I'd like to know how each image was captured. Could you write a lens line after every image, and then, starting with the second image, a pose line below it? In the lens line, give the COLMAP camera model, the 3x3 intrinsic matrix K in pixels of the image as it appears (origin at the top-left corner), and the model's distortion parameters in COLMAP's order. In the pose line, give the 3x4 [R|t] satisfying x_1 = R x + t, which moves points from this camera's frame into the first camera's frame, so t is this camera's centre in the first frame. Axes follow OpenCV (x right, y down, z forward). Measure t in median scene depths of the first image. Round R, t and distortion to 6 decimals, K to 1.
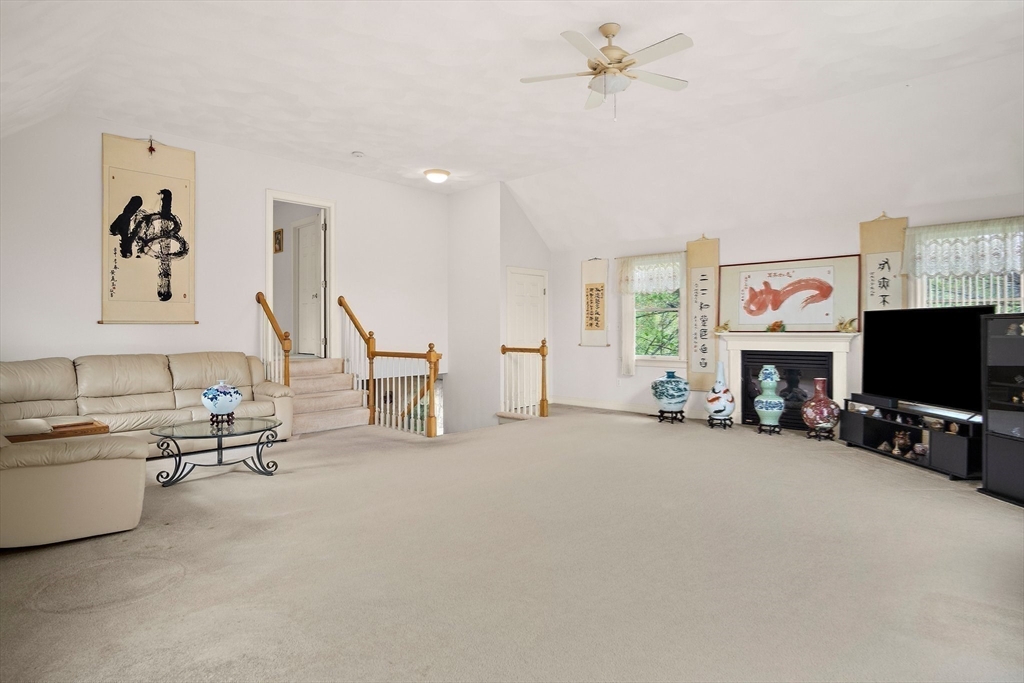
lens RADIAL K [[553.6, 0, 531.4], [0, 553.6, 337.1], [0, 0, 1]] dist [-0.027157, 0.000389]
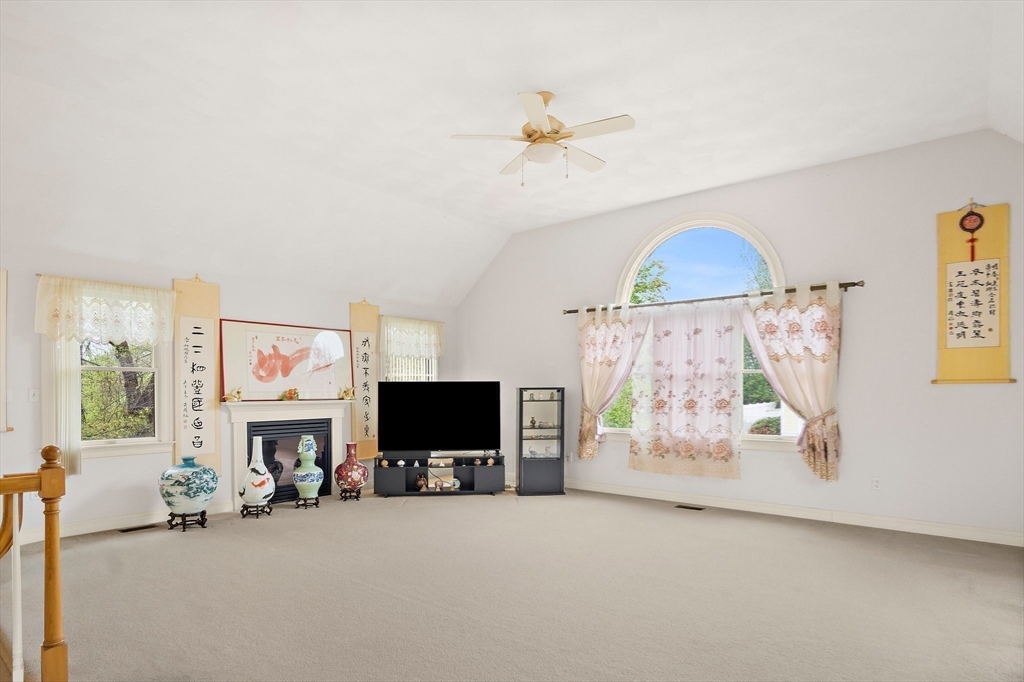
lens RADIAL K [[573.1, 0, 509.6], [0, 573.1, 390.0], [0, 0, 1]] dist [-0.021215, 0.000995]
pose [[-0.047072, 0.000809, 0.998891, -0.600339], [0.014221, 0.999899, -0.000139, -0.023236], [-0.998790, 0.014199, -0.047078, 0.733448]]
